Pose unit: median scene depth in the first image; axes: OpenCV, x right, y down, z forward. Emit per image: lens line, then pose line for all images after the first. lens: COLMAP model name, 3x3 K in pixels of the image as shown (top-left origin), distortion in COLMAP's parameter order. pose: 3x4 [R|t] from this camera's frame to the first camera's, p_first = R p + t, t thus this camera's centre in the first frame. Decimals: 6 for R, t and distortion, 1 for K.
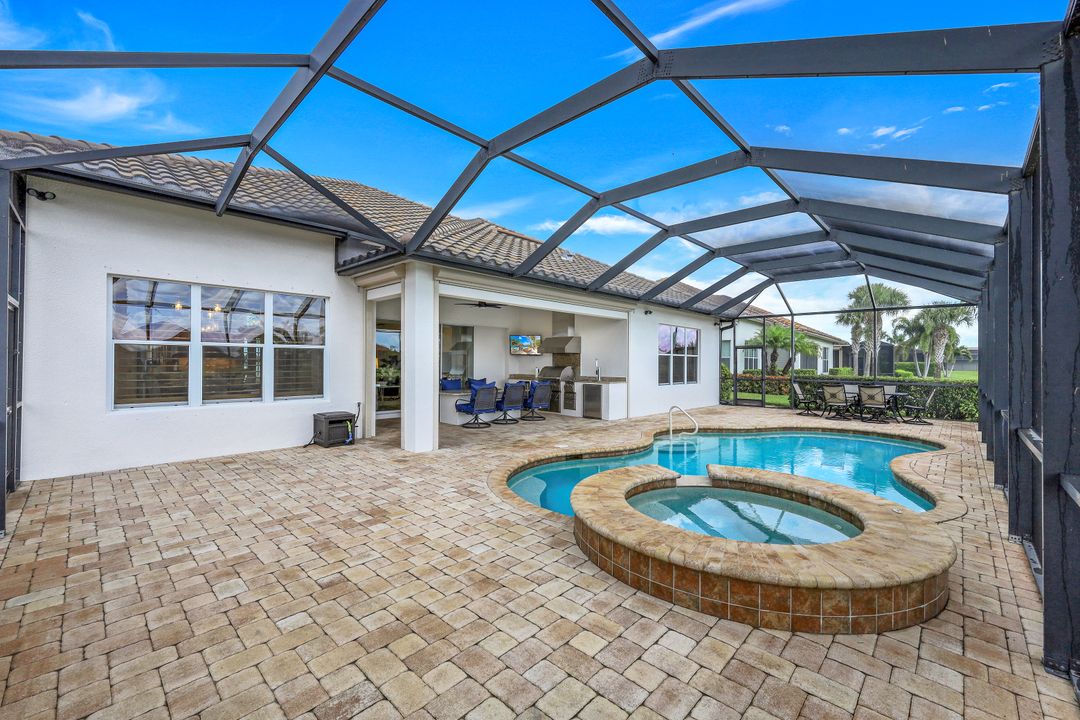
lens RADIAL K [[436.5, 0, 539.3], [0, 436.5, 361.7], [0, 0, 1]] dist [-0.002133, -0.000006]
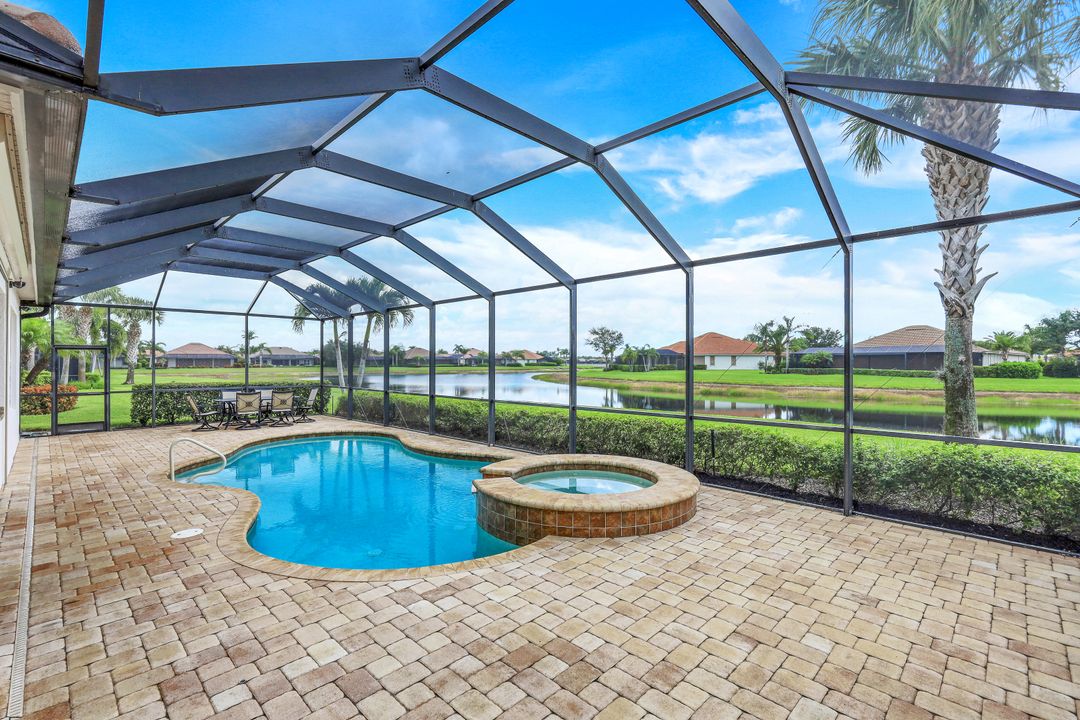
lens RADIAL K [[499.6, 0, 535.8], [0, 499.6, 360.1], [0, 0, 1]] dist [0.010806, 0.000224]
pose [[0.006749, -0.000116, 0.999977, -1.131535], [-0.005094, 0.999987, 0.000151, -0.059581], [-0.999964, -0.005095, 0.006748, 1.058901]]
